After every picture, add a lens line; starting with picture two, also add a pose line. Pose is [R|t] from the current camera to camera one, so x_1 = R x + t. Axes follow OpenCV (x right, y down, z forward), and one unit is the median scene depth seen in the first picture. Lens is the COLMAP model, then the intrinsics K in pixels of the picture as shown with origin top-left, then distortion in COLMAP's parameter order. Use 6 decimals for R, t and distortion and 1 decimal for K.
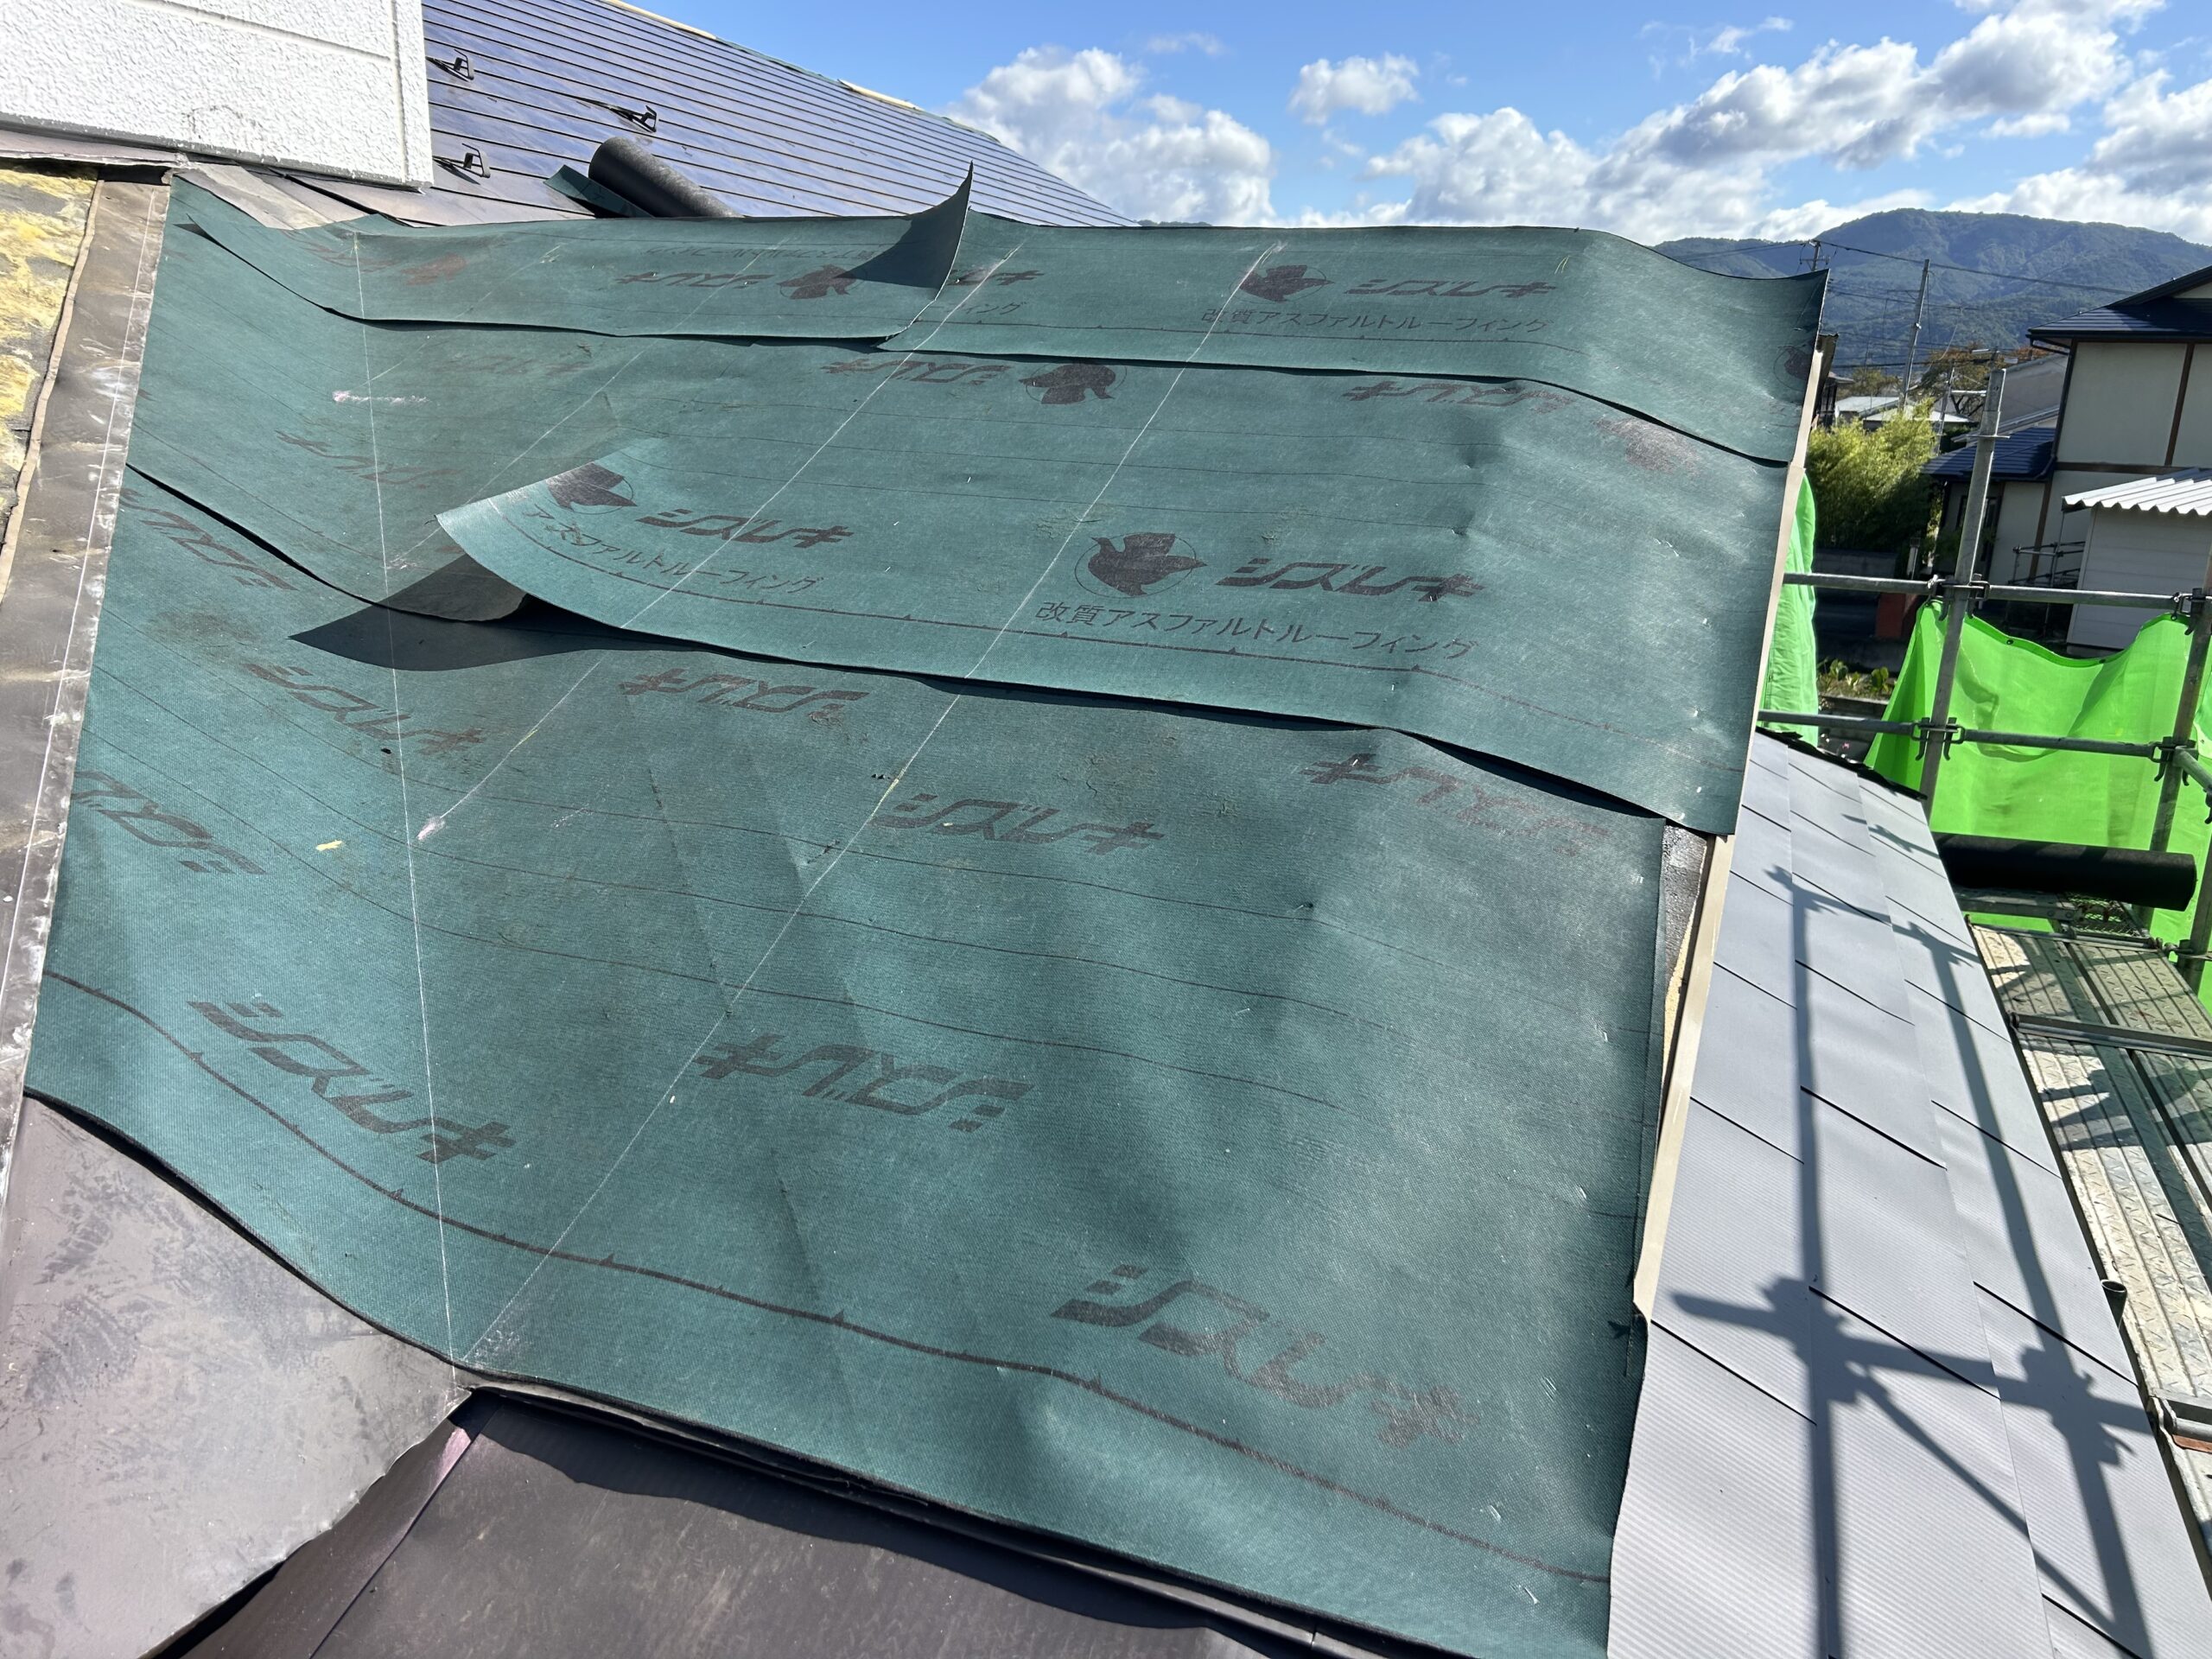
lens RADIAL K [[1667.6, 0, 1107.0], [0, 1667.6, 828.9], [0, 0, 1]] dist [0.053216, -0.062431]
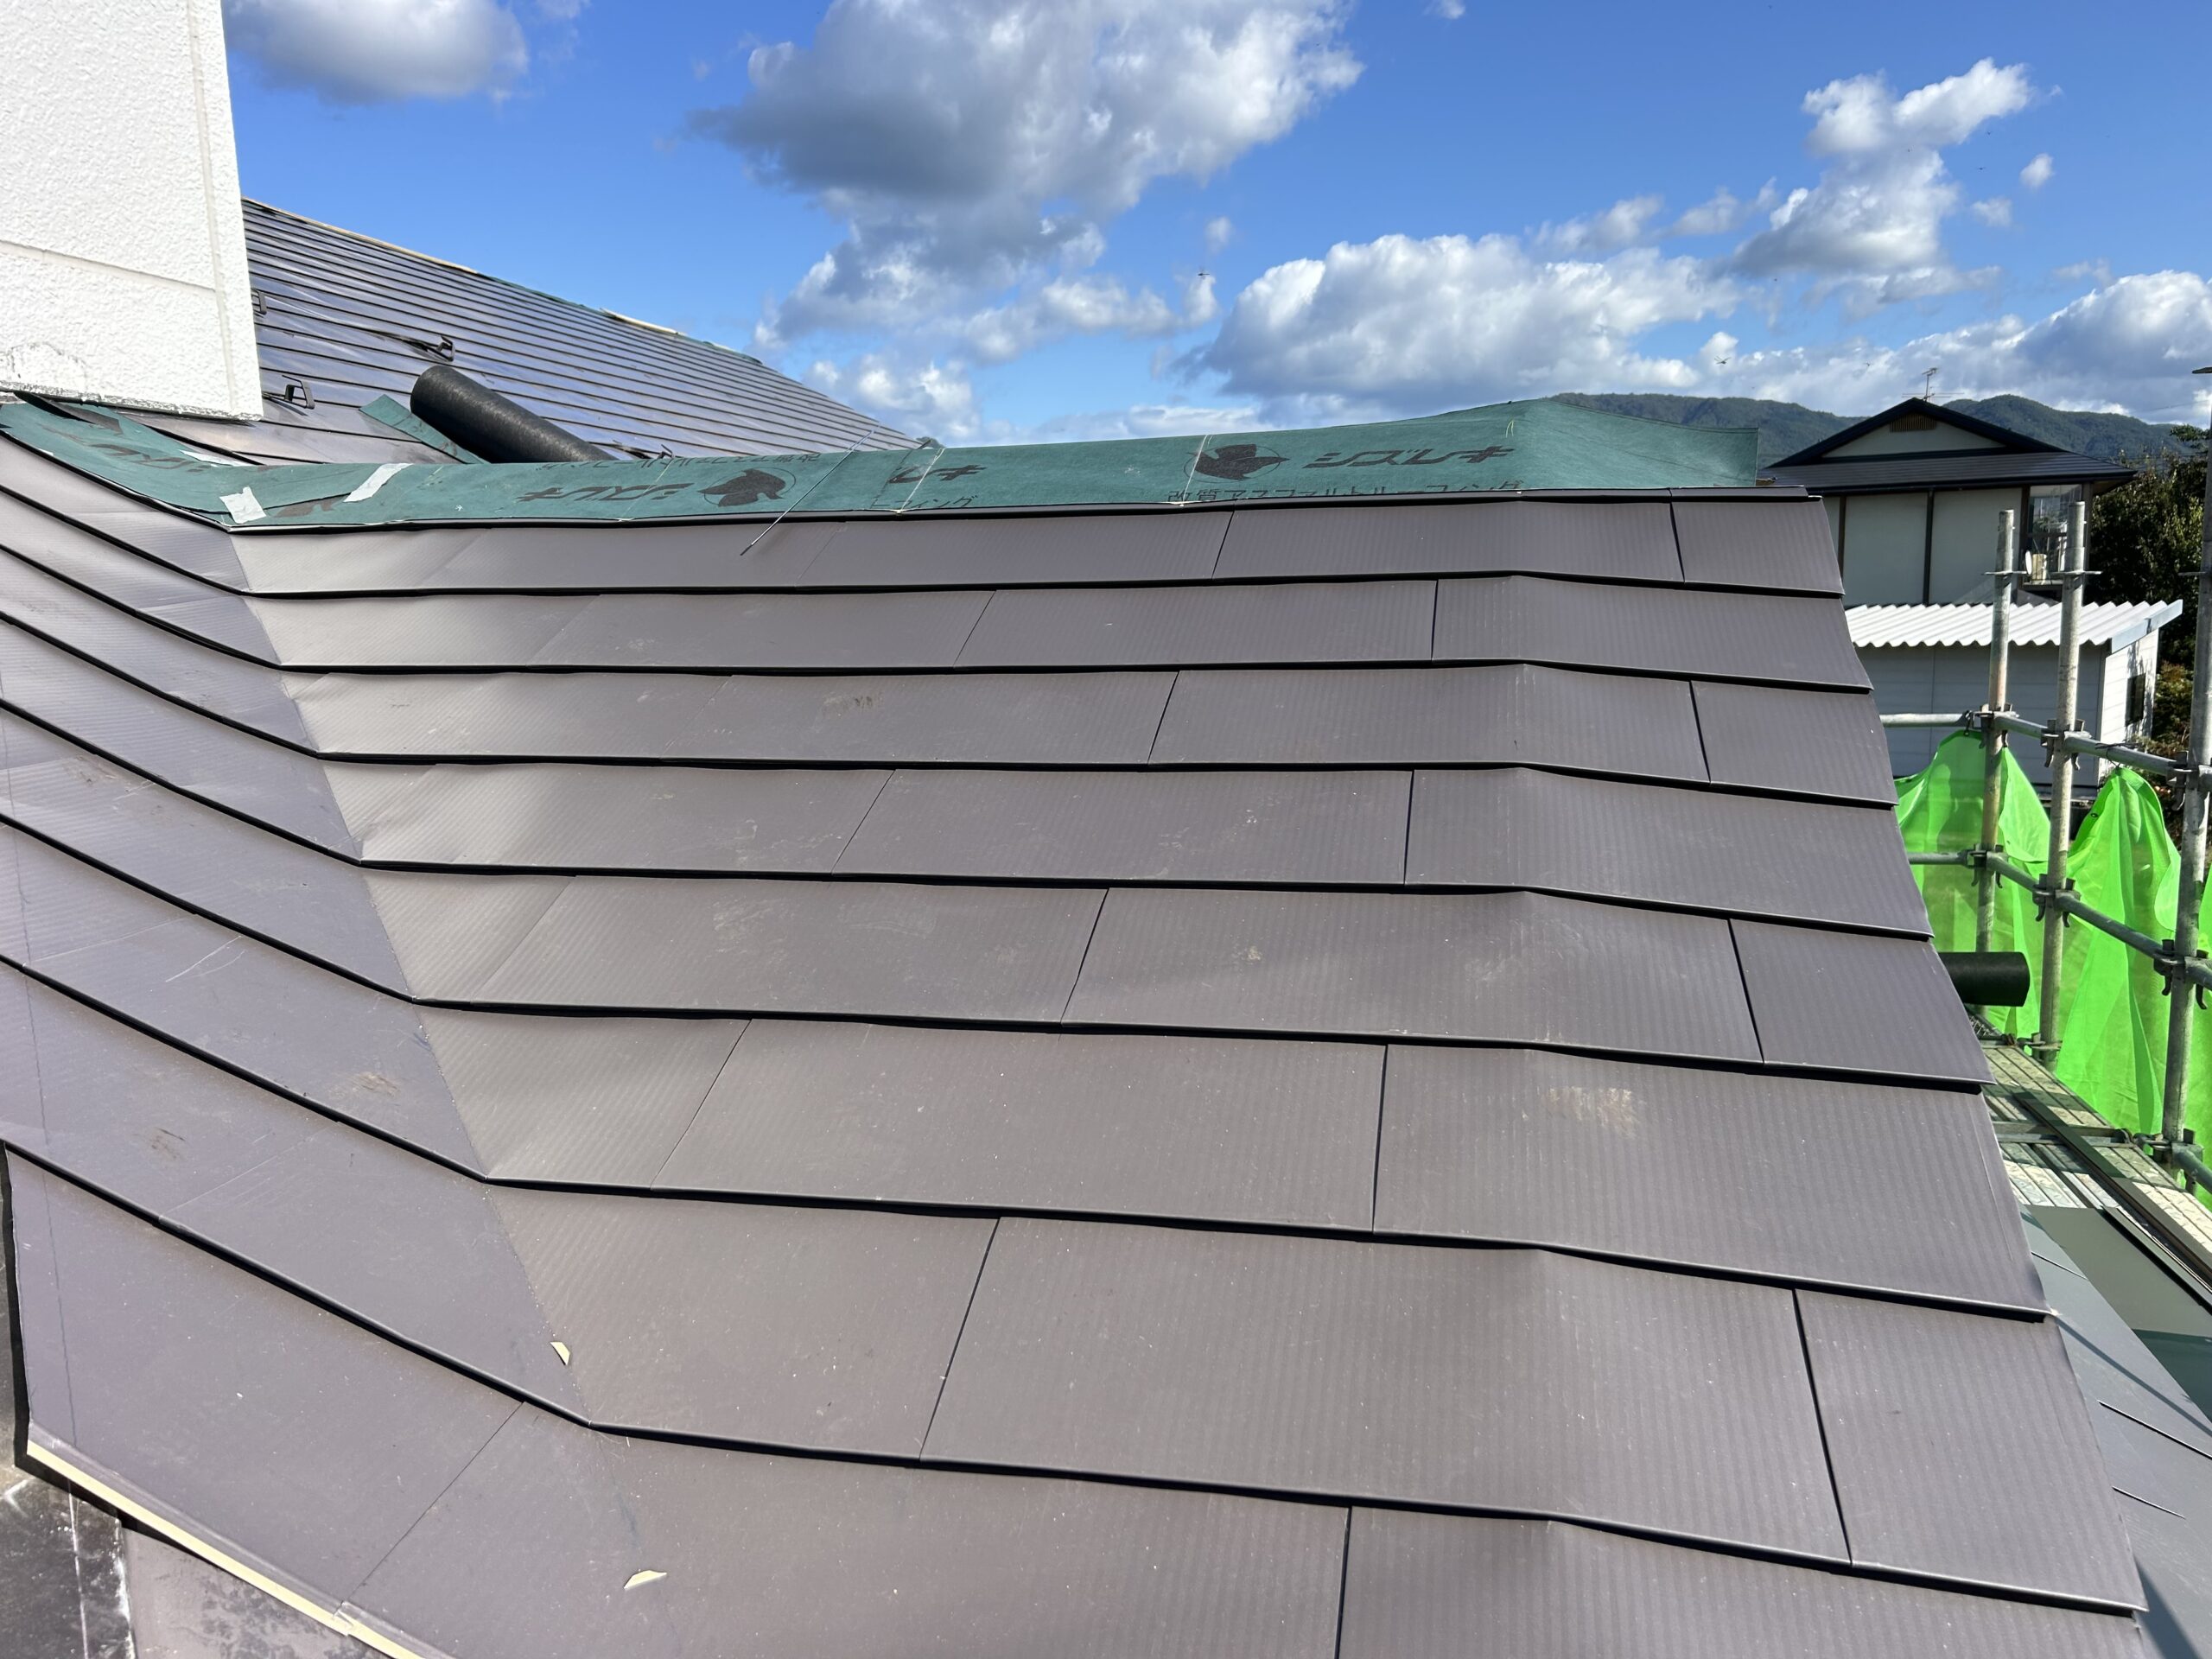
lens RADIAL K [[1667.6, 0, 1110.6], [0, 1667.6, 823.8], [0, 0, 1]] dist [0.053216, -0.062431]
pose [[0.985908, -0.082842, 0.145333, -0.095750], [0.099338, 0.988936, -0.110175, -0.006533], [-0.134598, 0.123059, 0.983229, 0.039140]]
